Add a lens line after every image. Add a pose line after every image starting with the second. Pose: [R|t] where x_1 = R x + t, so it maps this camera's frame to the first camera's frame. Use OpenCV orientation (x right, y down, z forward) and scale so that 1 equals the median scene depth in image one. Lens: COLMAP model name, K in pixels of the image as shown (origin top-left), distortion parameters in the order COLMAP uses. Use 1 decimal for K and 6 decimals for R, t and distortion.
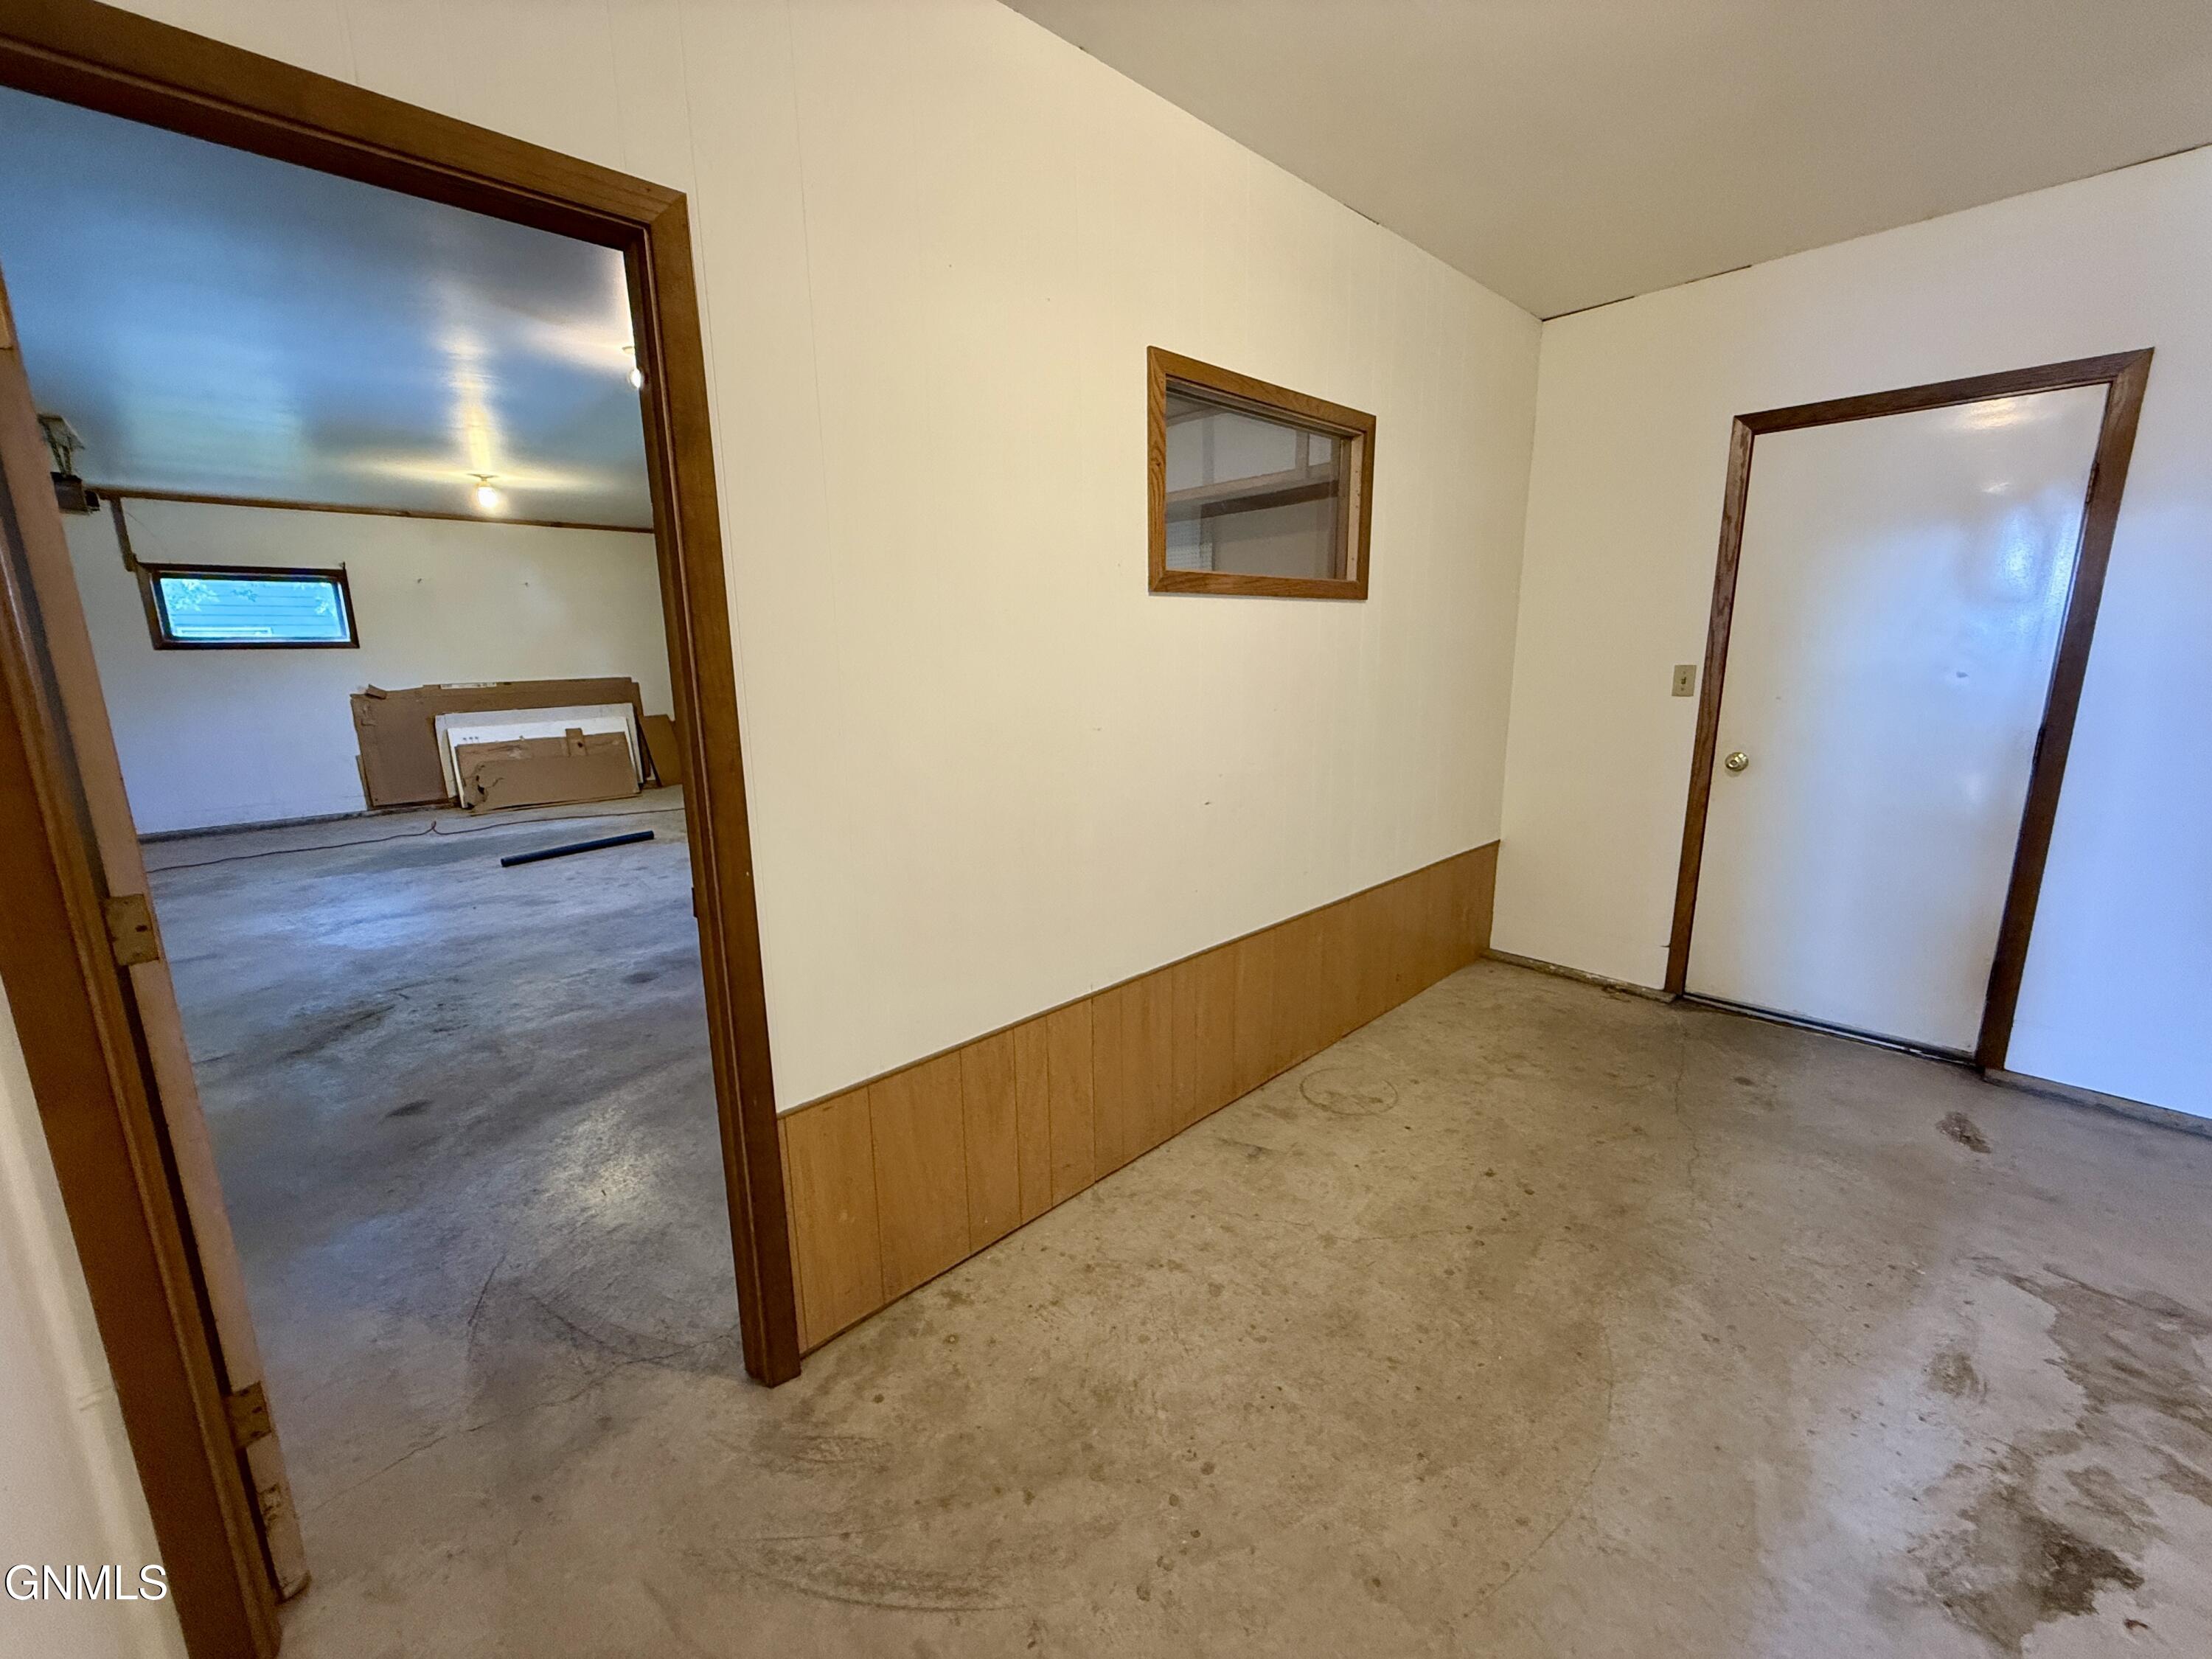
lens RADIAL K [[880.9, 0, 1103.3], [0, 880.9, 826.5], [0, 0, 1]] dist [0.000568, -0.000580]
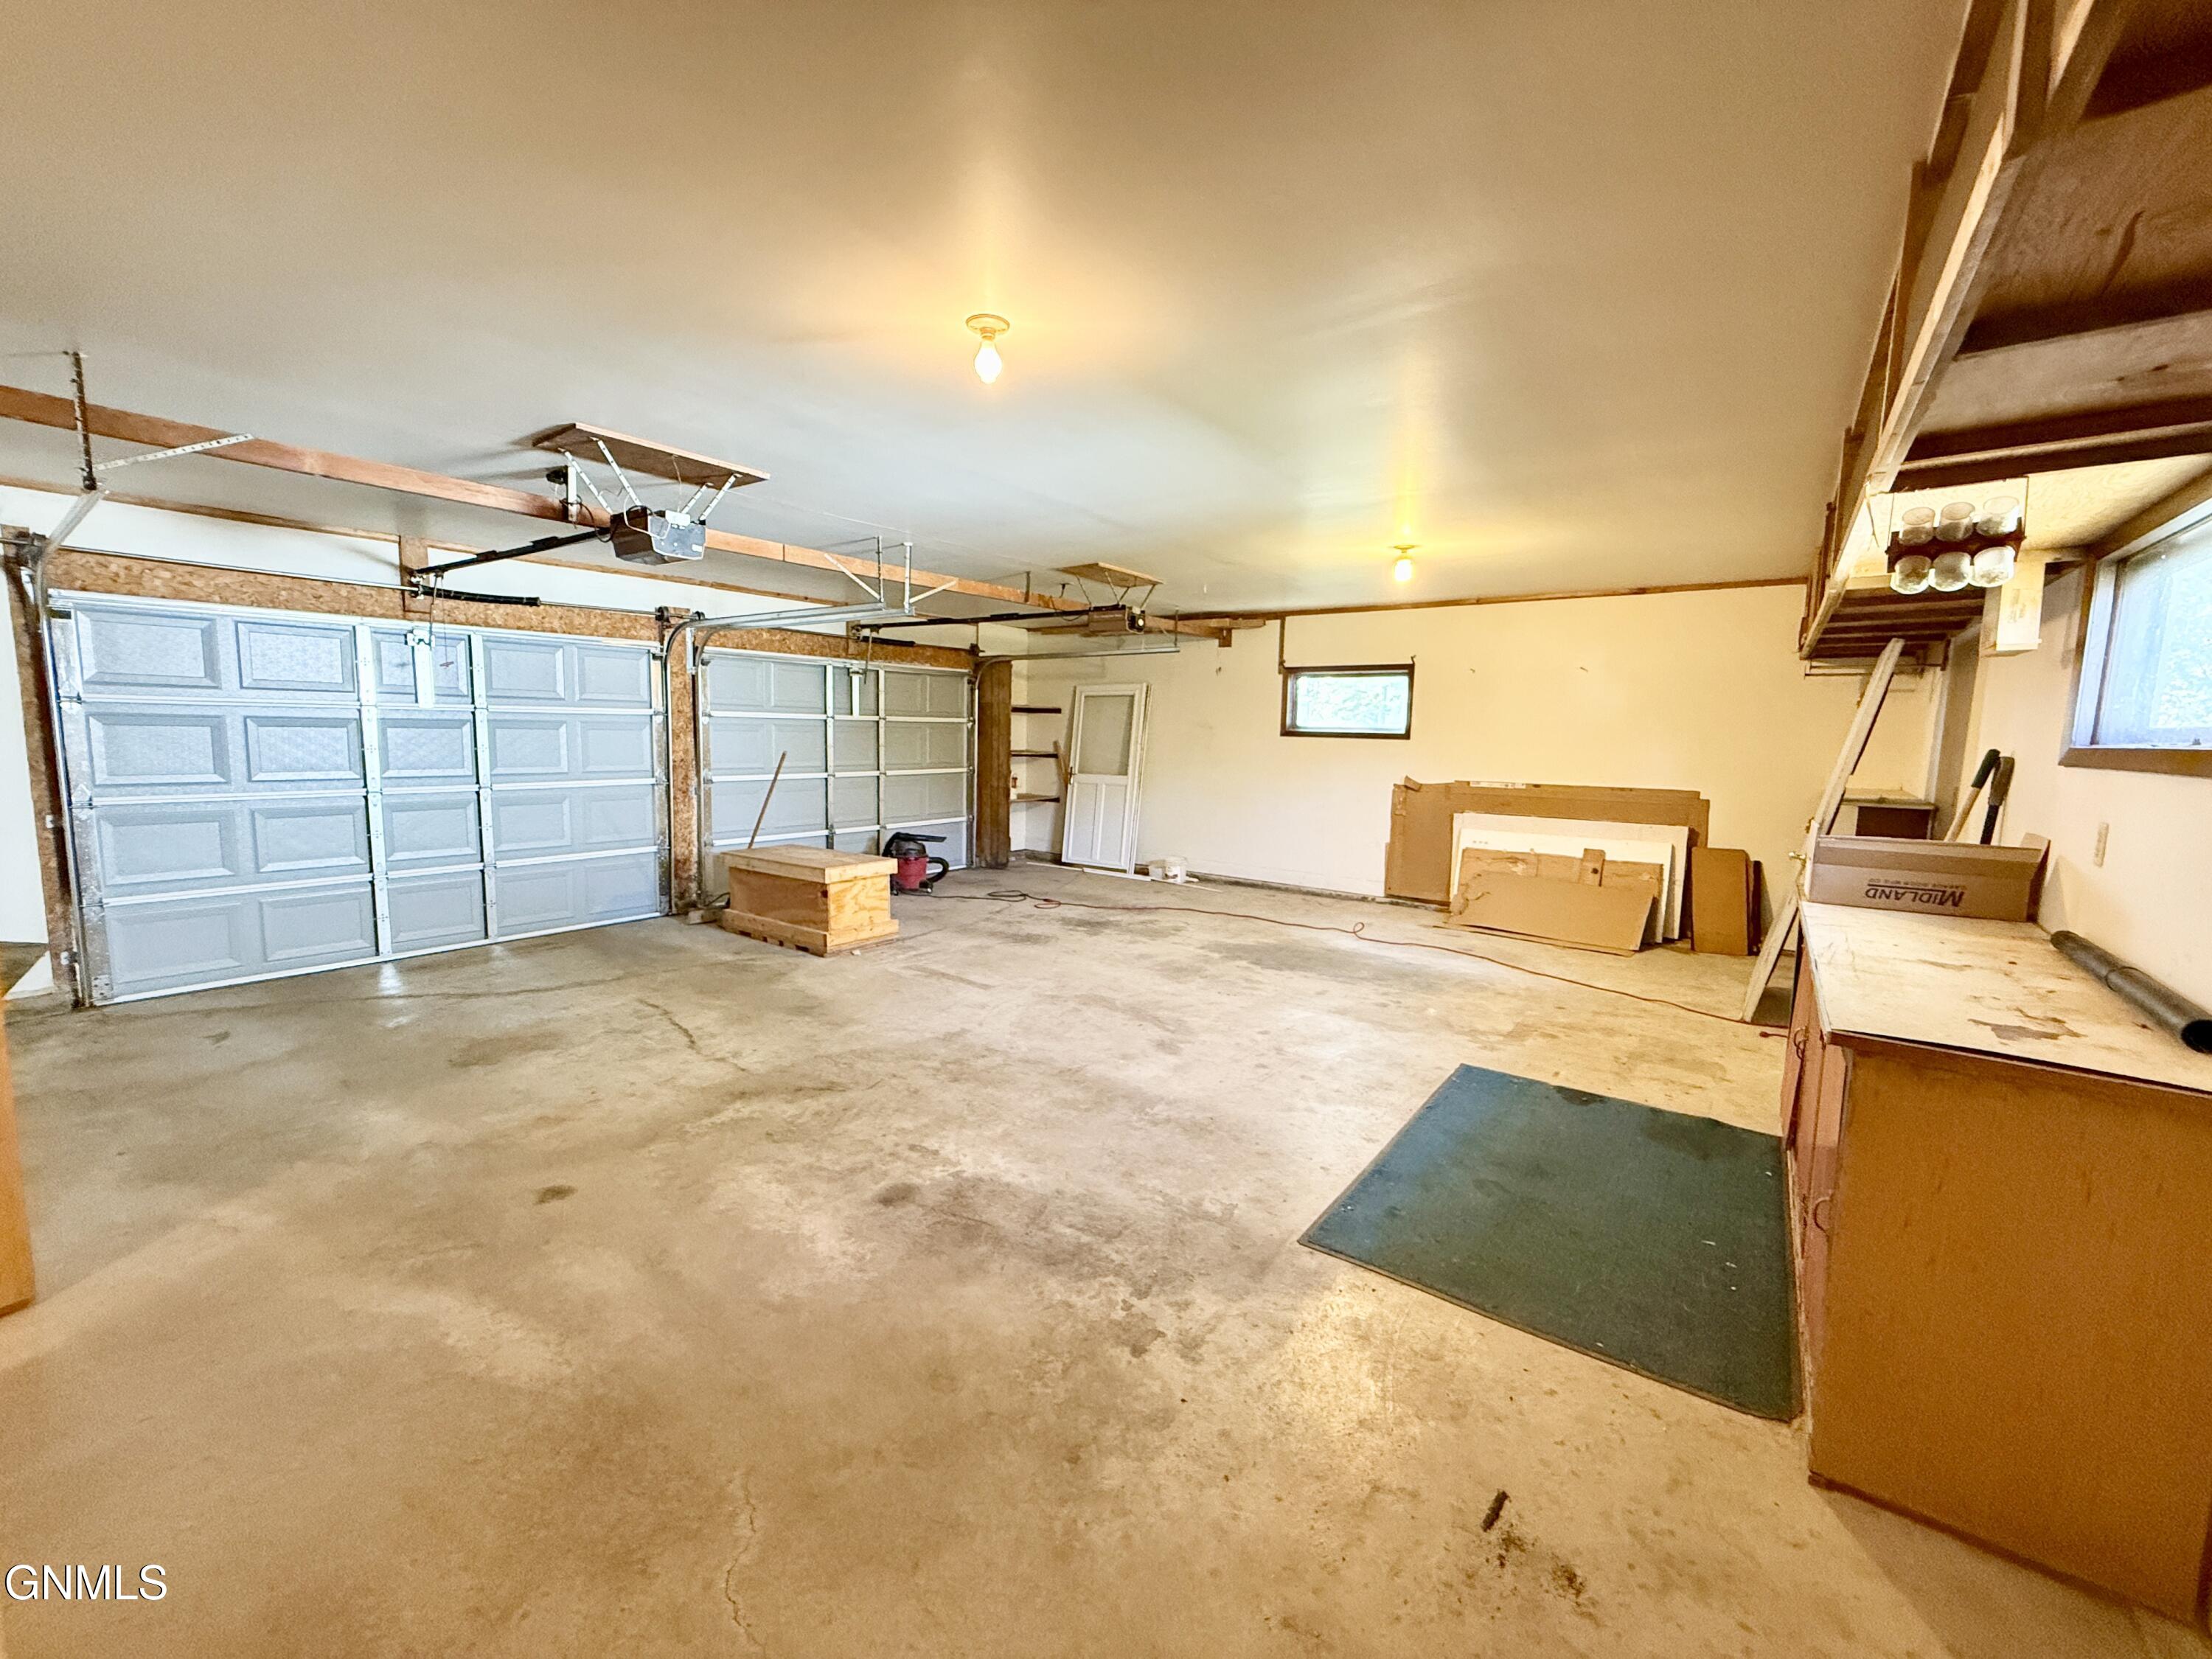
lens RADIAL K [[880.9, 0, 1103.0], [0, 880.9, 829.6], [0, 0, 1]] dist [0.000568, -0.000580]
pose [[0.163675, 0.128980, -0.978046, 0.092955], [-0.219807, 0.971262, 0.091301, -0.116320], [0.961715, 0.200038, 0.187322, 0.490451]]
